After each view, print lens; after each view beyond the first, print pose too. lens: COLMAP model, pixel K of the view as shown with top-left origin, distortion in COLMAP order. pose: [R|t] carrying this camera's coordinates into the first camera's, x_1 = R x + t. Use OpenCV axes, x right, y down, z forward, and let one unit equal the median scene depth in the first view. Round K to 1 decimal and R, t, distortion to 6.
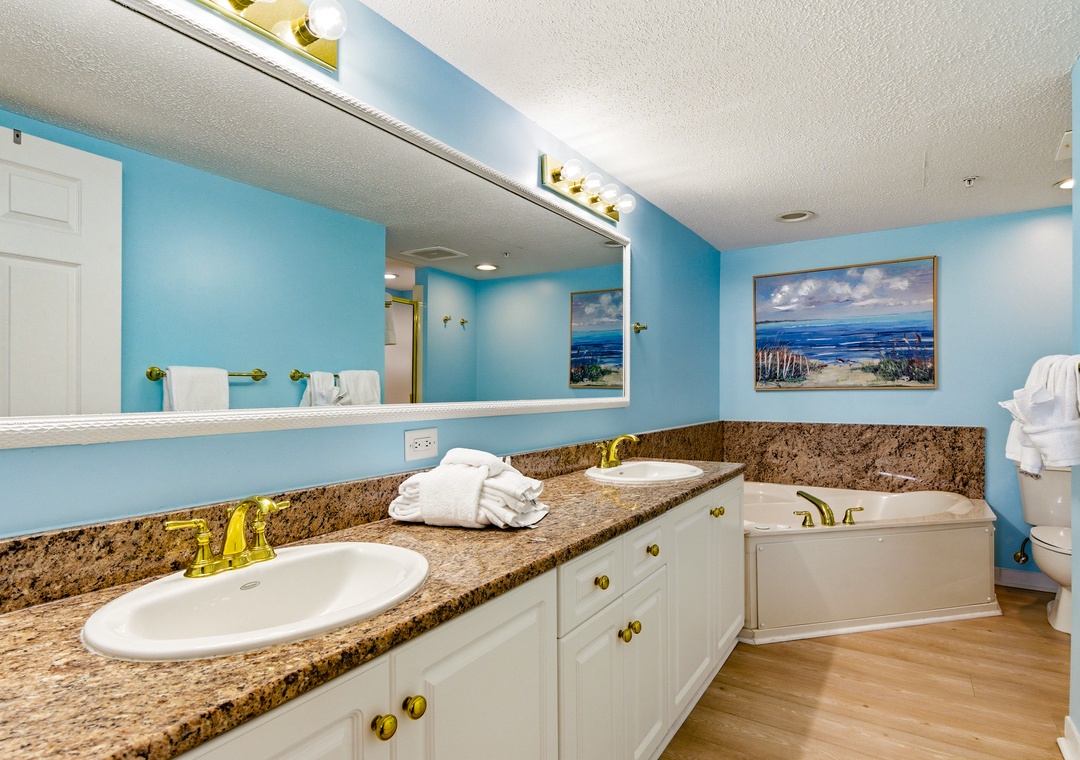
lens RADIAL K [[509.2, 0, 538.6], [0, 509.2, 389.7], [0, 0, 1]] dist [-0.005916, 0.001036]
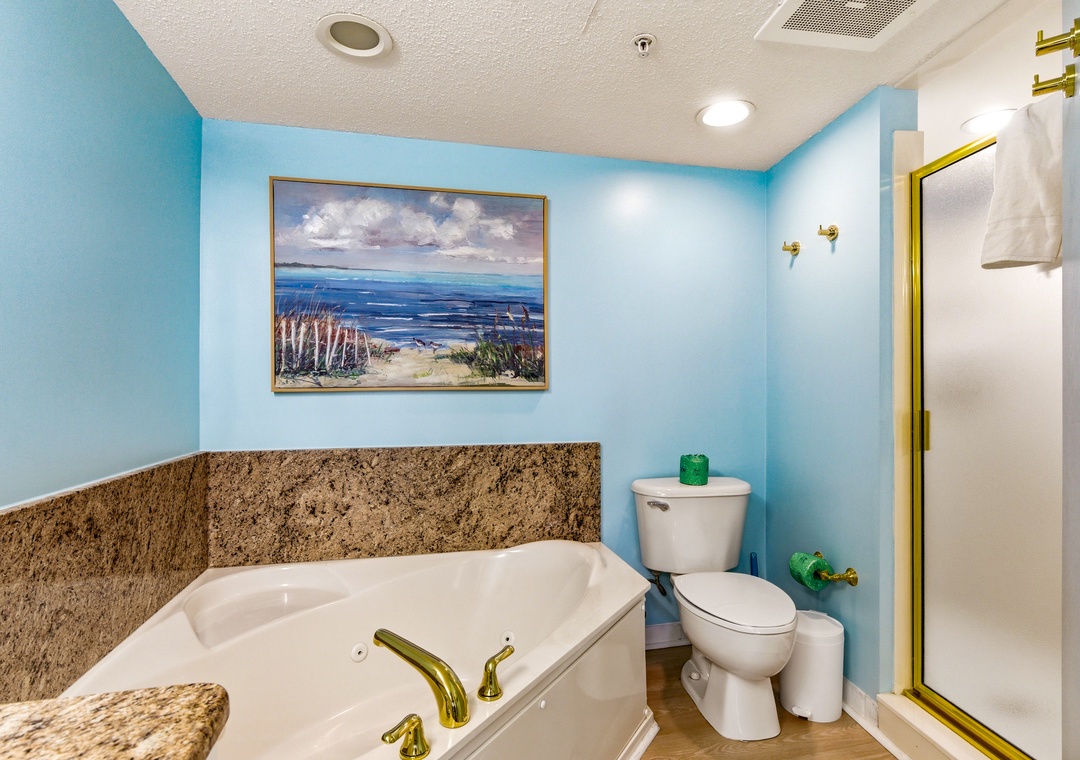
lens RADIAL K [[509.2, 0, 539.2], [0, 509.2, 391.1], [0, 0, 1]] dist [-0.005916, 0.001036]
pose [[0.636725, -0.000822, 0.771091, 0.224144], [-0.001372, 0.999997, 0.002199, -0.001097], [-0.771090, -0.002458, 0.636721, 0.519888]]
